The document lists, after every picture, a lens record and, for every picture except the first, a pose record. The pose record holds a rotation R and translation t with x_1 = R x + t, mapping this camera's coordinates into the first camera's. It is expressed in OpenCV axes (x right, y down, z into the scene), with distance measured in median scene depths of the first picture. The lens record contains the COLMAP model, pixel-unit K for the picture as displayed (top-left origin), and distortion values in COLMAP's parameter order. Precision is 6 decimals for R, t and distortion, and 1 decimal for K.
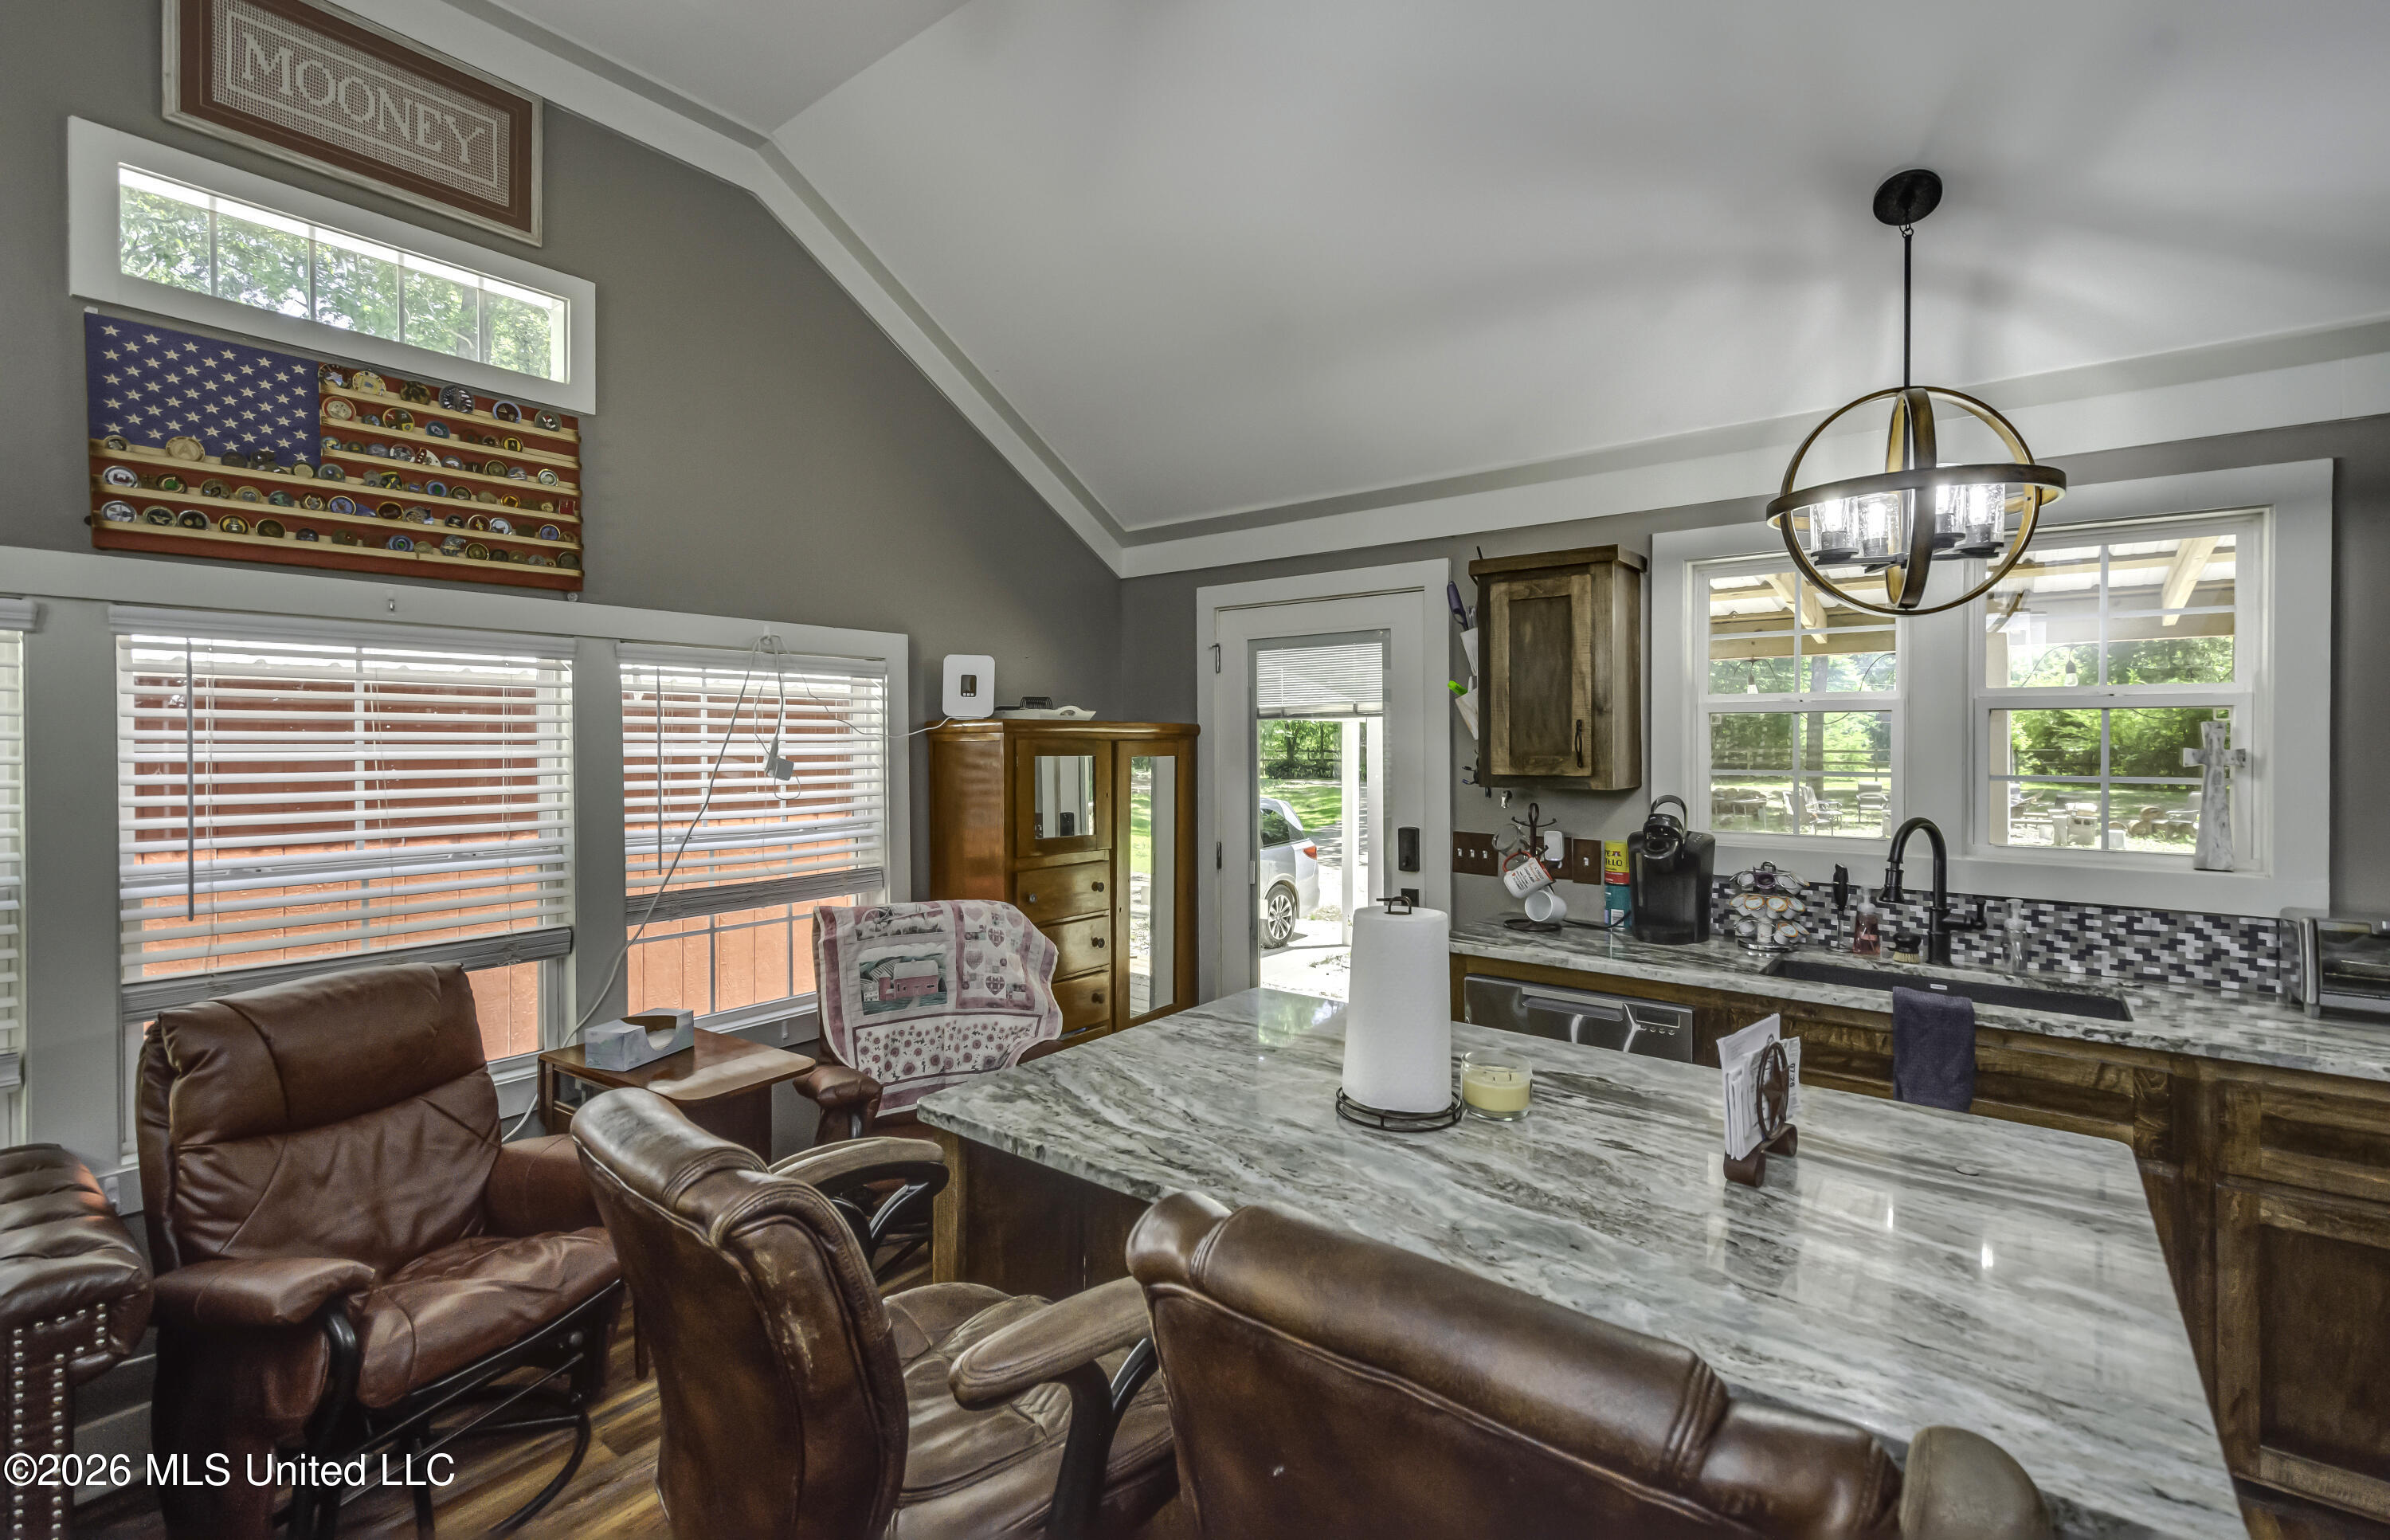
lens RADIAL K [[1038.6, 0, 1198.4], [0, 1038.6, 753.0], [0, 0, 1]] dist [0.008674, -0.000097]
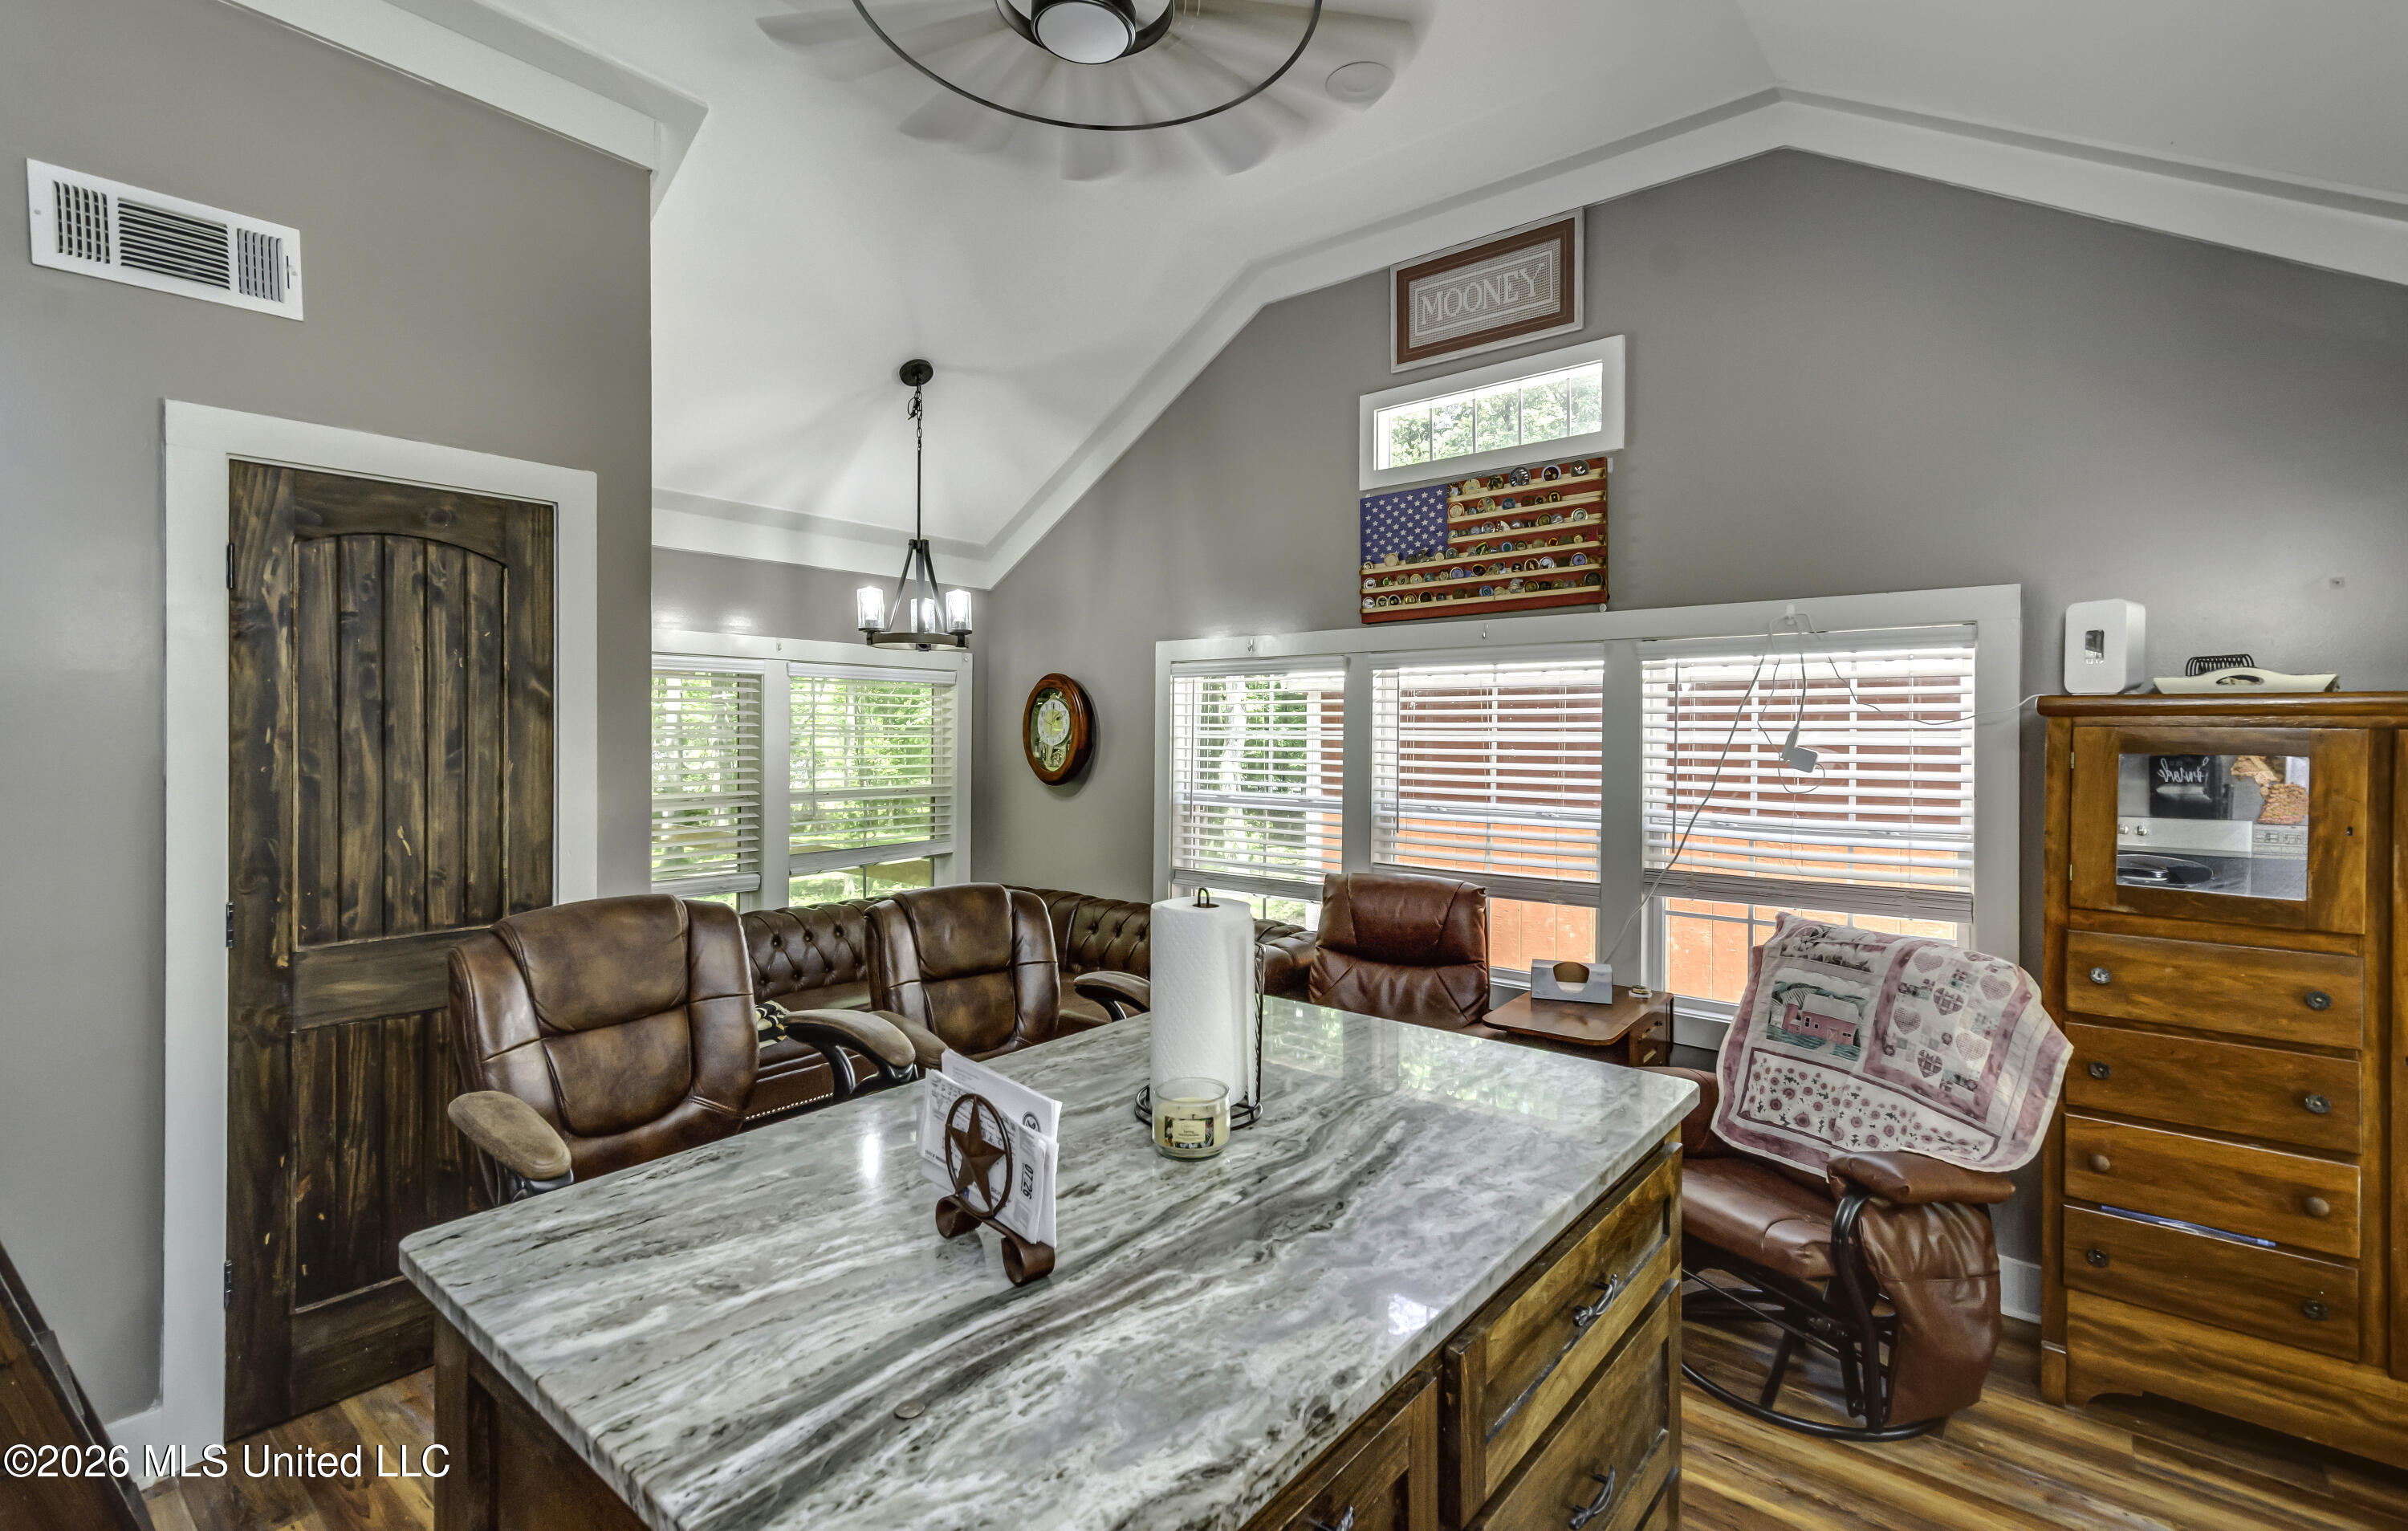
lens RADIAL K [[1113.9, 0, 1209.5], [0, 1113.9, 740.8], [0, 0, 1]] dist [0.027721, 0.000265]
pose [[-0.032575, 0.009787, -0.999421, 0.738139], [-0.014945, 0.999835, 0.010278, -0.004659], [0.999358, 0.015271, -0.032423, 0.630871]]
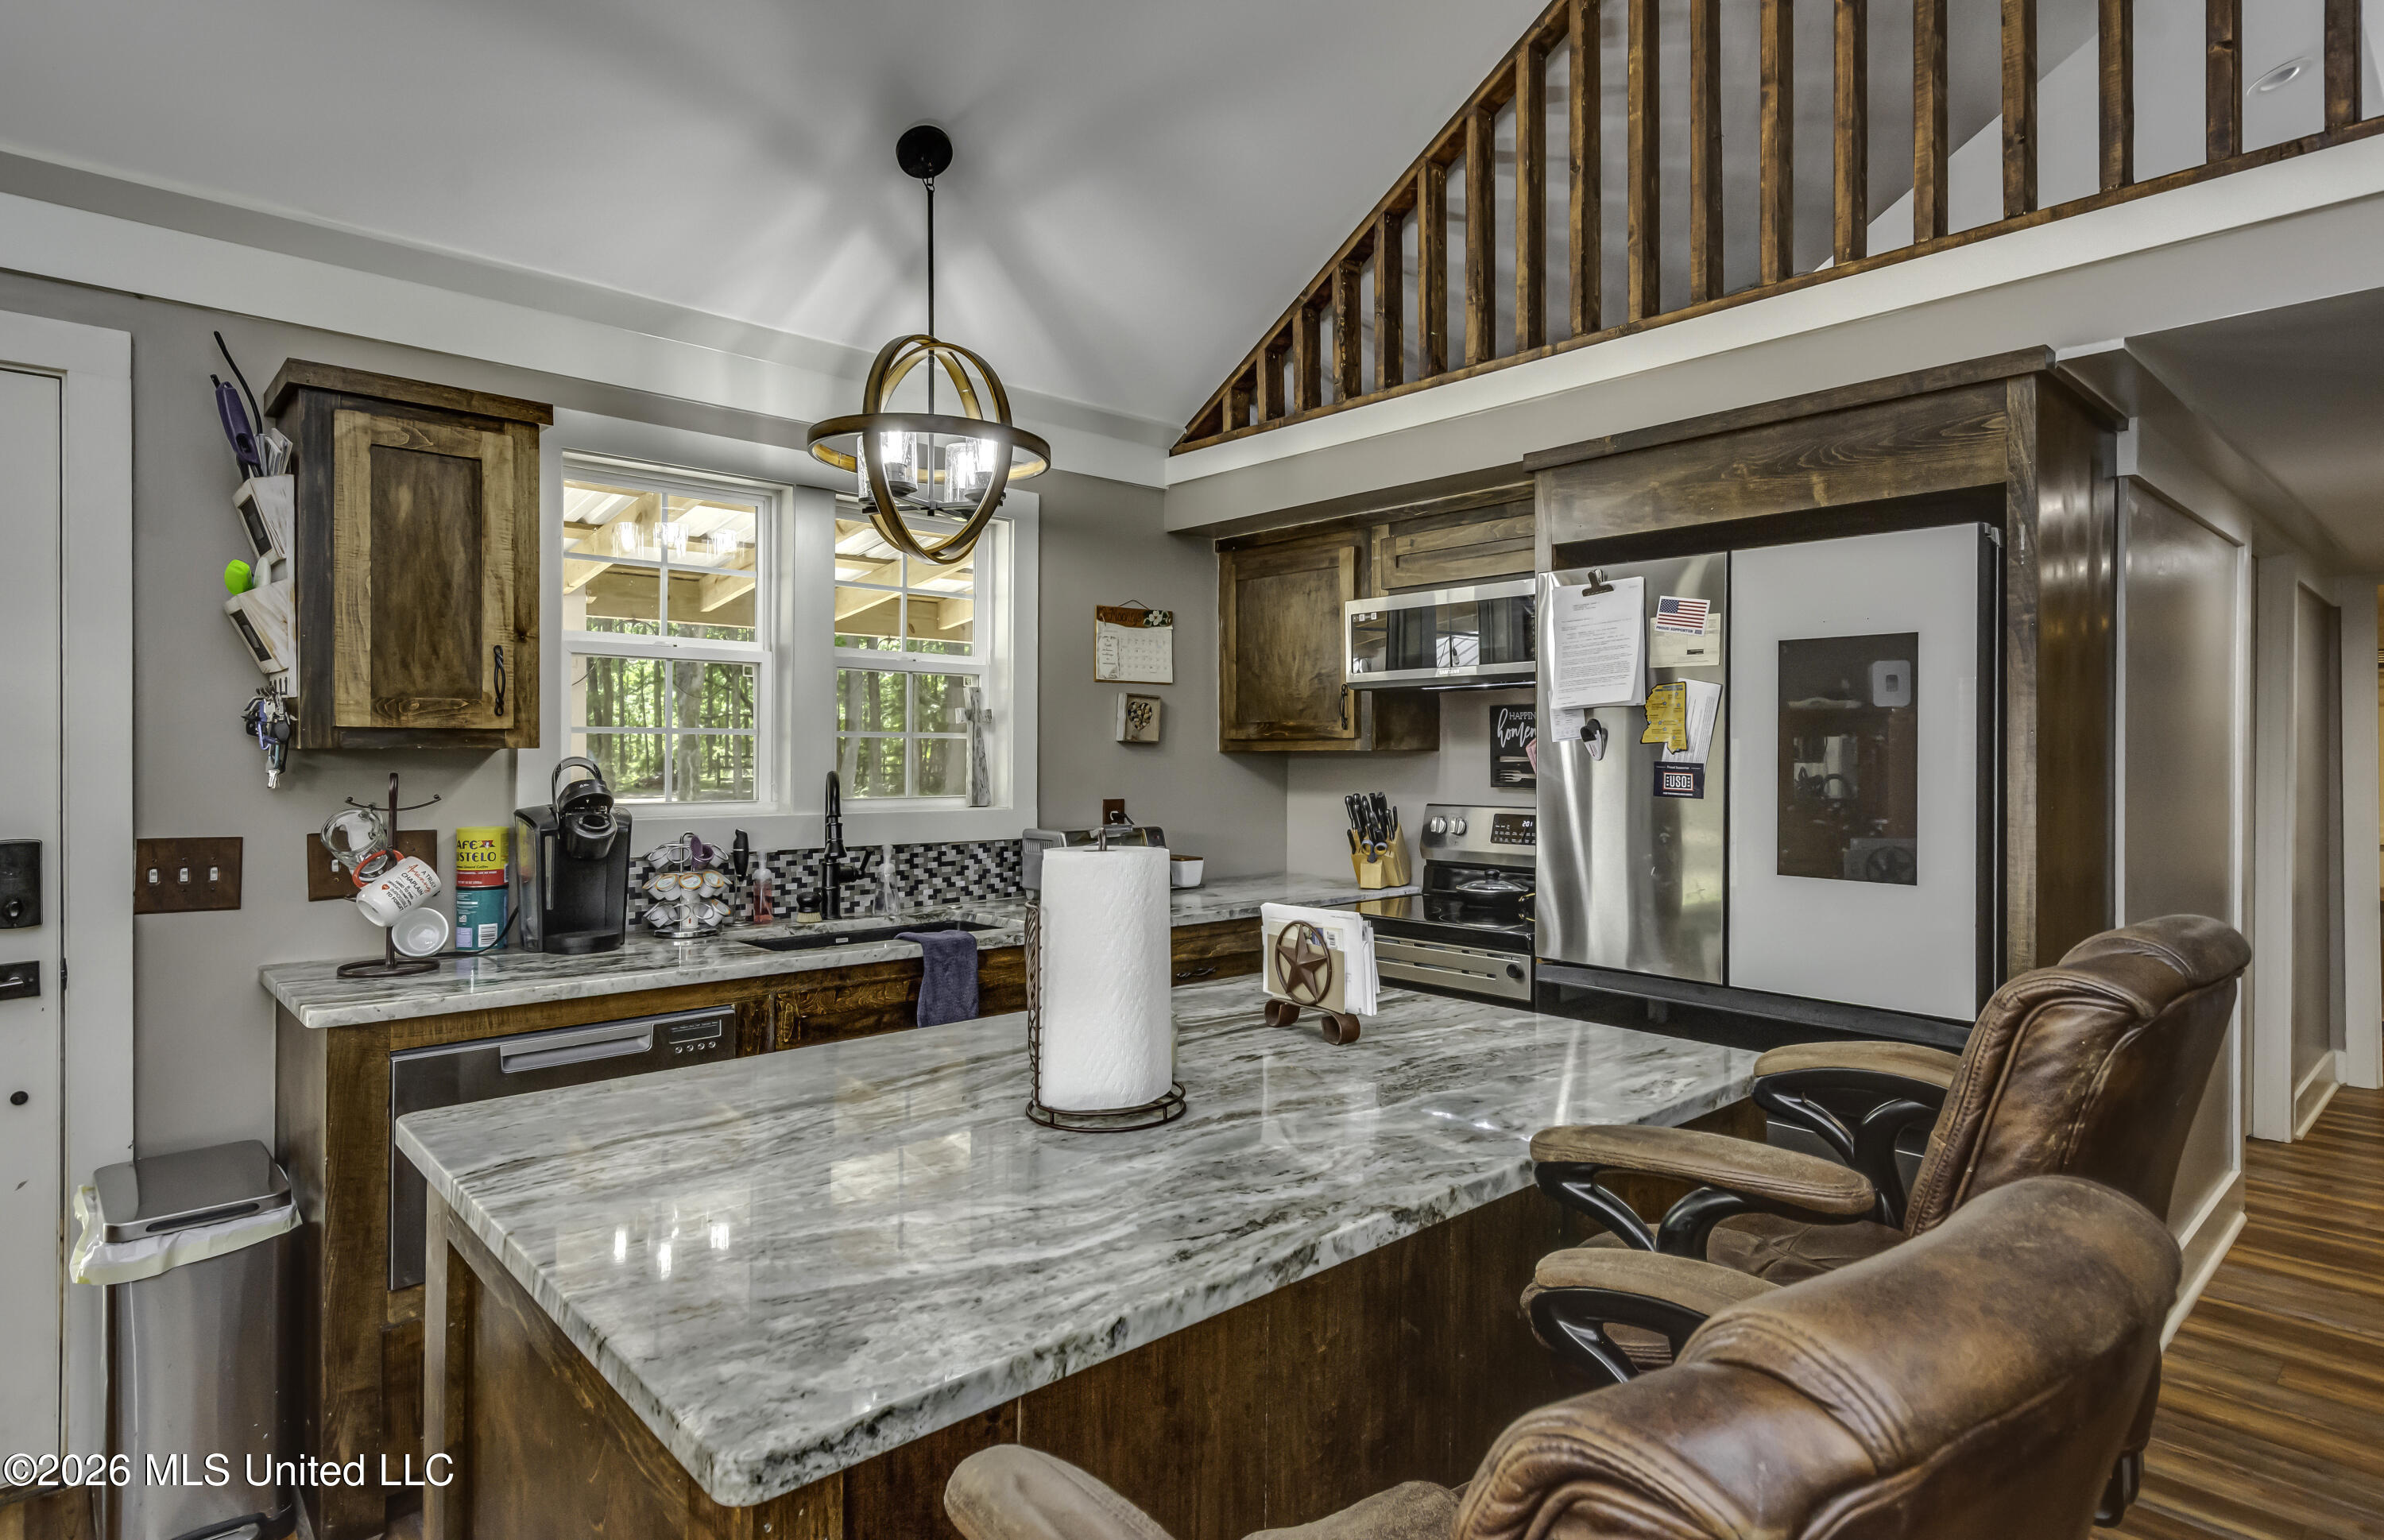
lens RADIAL K [[1254.4, 0, 1189.4], [0, 1254.4, 767.7], [0, 0, 1]] dist [0.007071, 0.000358]
pose [[0.173842, -0.011259, 0.984709, -0.426071], [0.009280, 0.999909, 0.009795, 0.051136], [-0.984730, 0.007436, 0.173930, 0.472553]]
